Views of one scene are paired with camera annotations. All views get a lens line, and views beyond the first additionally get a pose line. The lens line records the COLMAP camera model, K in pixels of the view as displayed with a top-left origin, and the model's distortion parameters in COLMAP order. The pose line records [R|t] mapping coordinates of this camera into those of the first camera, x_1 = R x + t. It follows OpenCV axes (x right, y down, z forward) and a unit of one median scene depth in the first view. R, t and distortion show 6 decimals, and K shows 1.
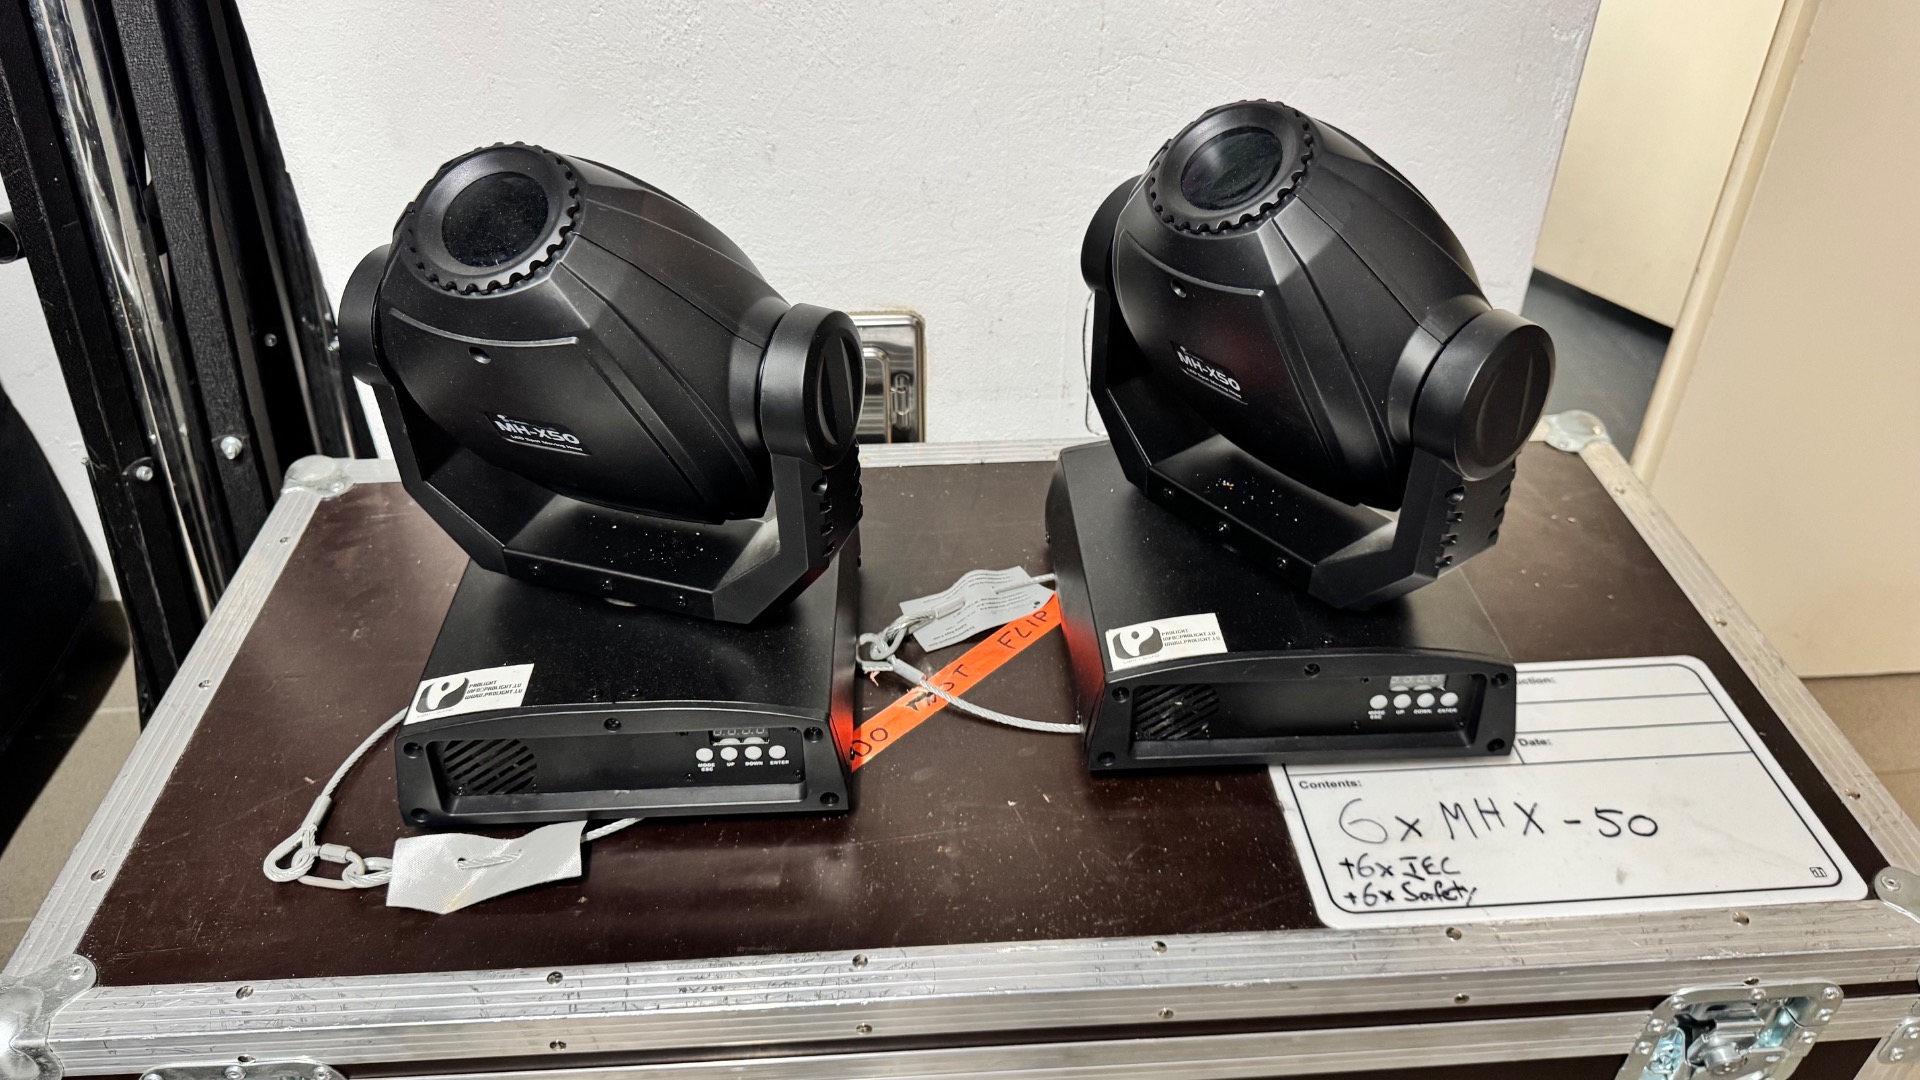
lens RADIAL K [[1396.2, 0, 960.0], [0, 1396.2, 545.3], [0, 0, 1]] dist [0.008152, -0.023450]
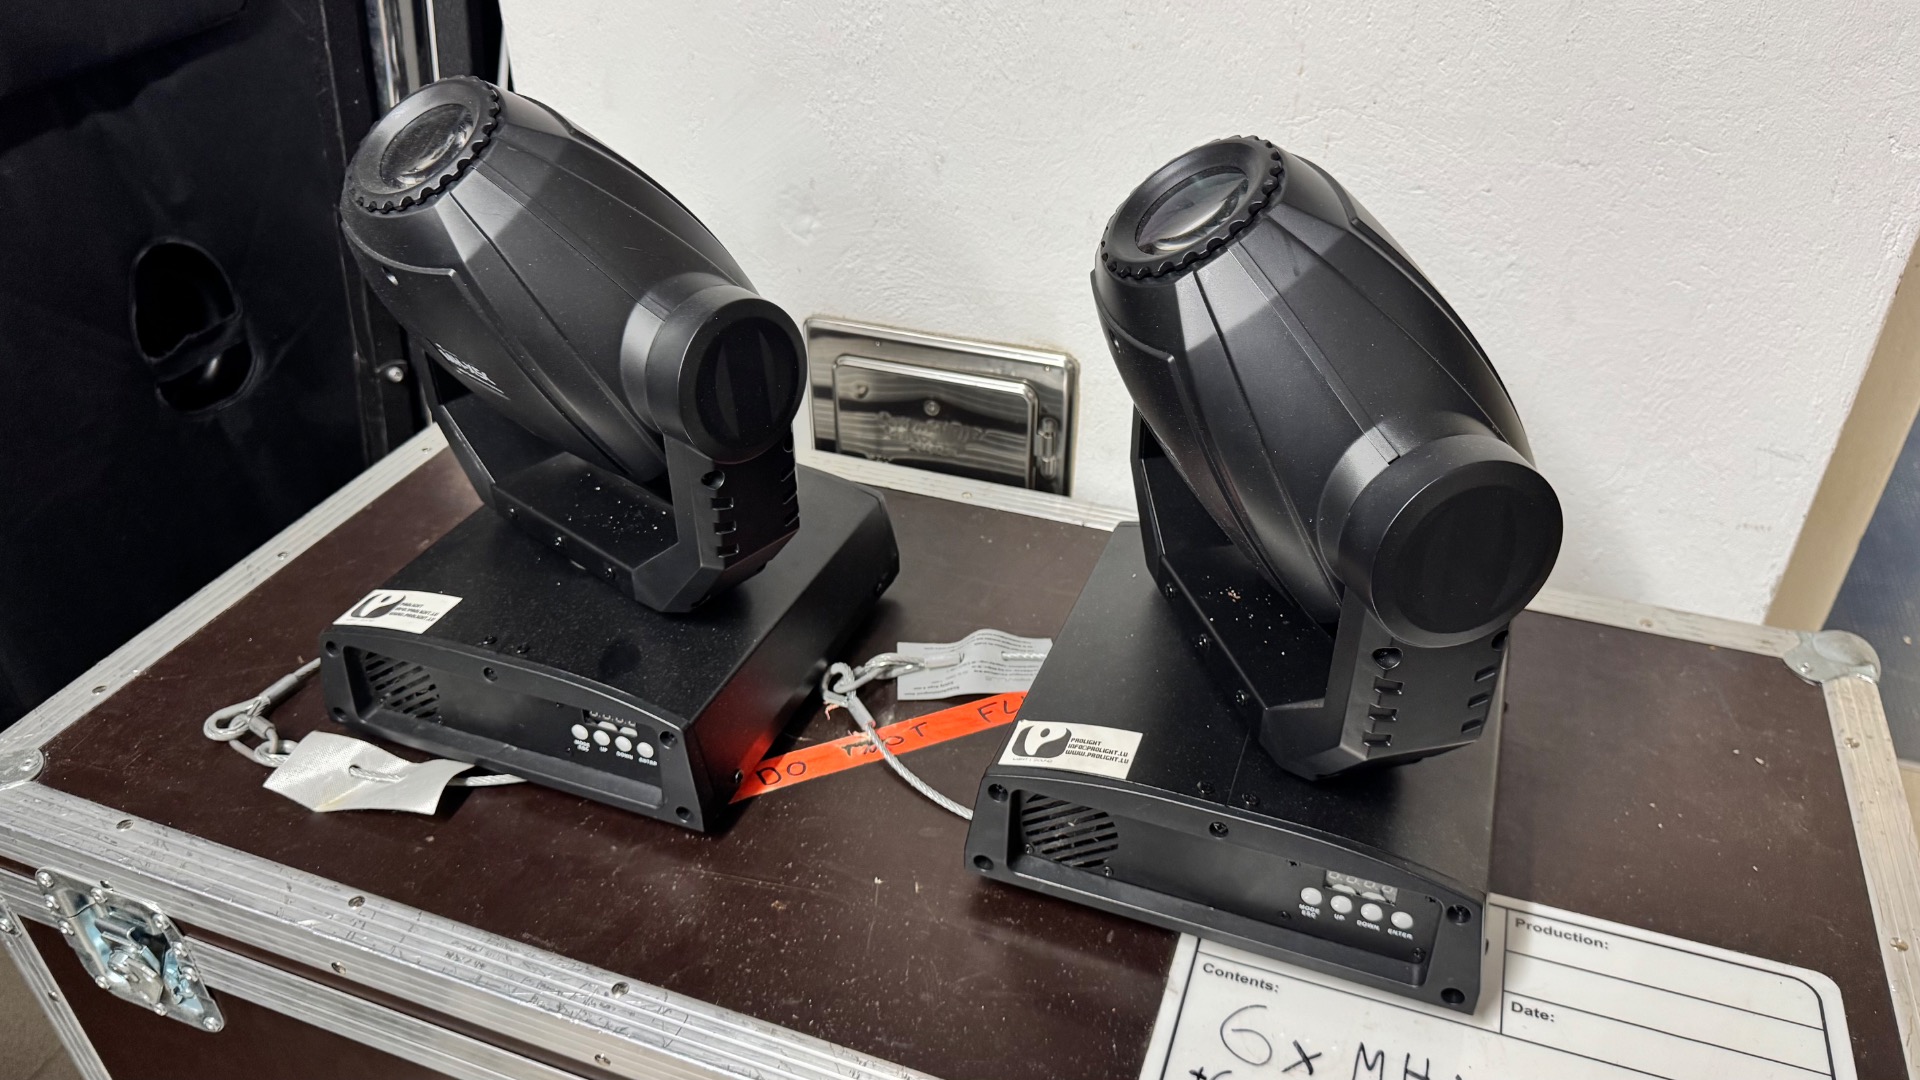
lens RADIAL K [[1396.2, 0, 961.8], [0, 1396.2, 536.1], [0, 0, 1]] dist [0.008152, -0.023450]
pose [[0.915460, 0.221229, -0.336142, 0.338357], [-0.238374, 0.971121, -0.010060, -0.032942], [0.324209, 0.089337, 0.941758, 0.157434]]
